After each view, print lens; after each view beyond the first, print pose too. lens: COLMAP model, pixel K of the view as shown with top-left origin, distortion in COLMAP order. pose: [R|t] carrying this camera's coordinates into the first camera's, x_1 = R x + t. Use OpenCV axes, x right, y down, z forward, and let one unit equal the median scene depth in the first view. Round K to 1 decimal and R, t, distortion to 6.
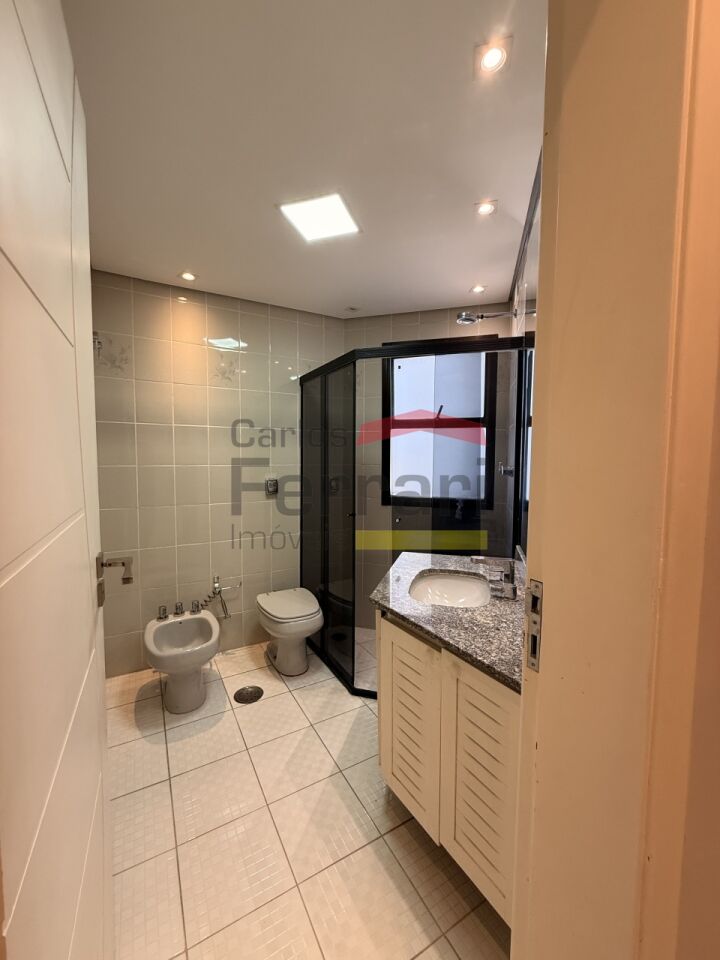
lens RADIAL K [[383.0, 0, 362.0], [0, 383.0, 481.1], [0, 0, 1]] dist [0.002687, -0.000971]
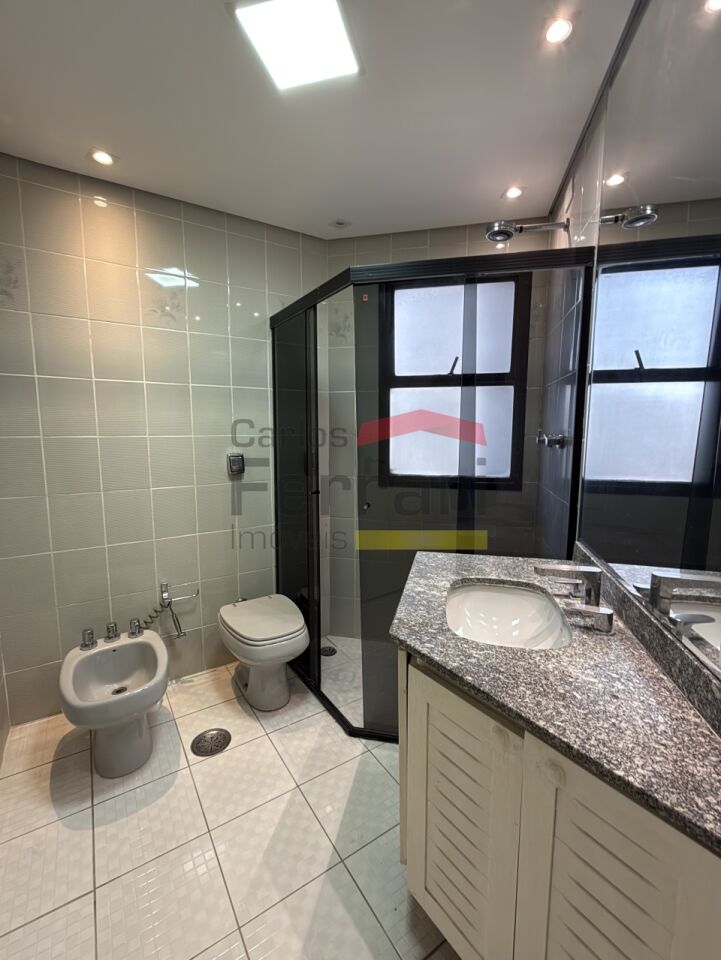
lens RADIAL K [[419.8, 0, 365.7], [0, 419.8, 482.1], [0, 0, 1]] dist [0.001544, -0.001056]
pose [[0.997973, -0.012127, 0.062477, -0.038772], [0.008333, 0.998125, 0.060631, 0.001876], [-0.063095, -0.059988, 0.996203, 0.190881]]
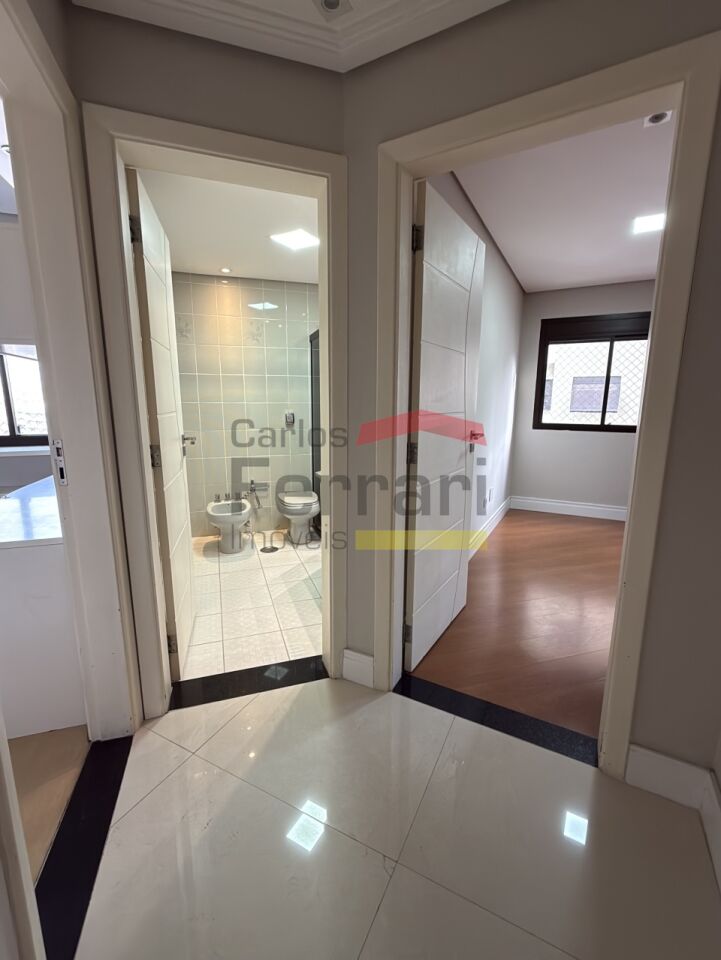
lens RADIAL K [[419.8, 0, 364.1], [0, 419.8, 482.2], [0, 0, 1]] dist [0.001544, -0.001056]
pose [[0.985140, 0.039977, -0.167035, 0.365786], [-0.016538, 0.990095, 0.139425, 0.032722], [0.170954, -0.134591, 0.976043, -0.581807]]
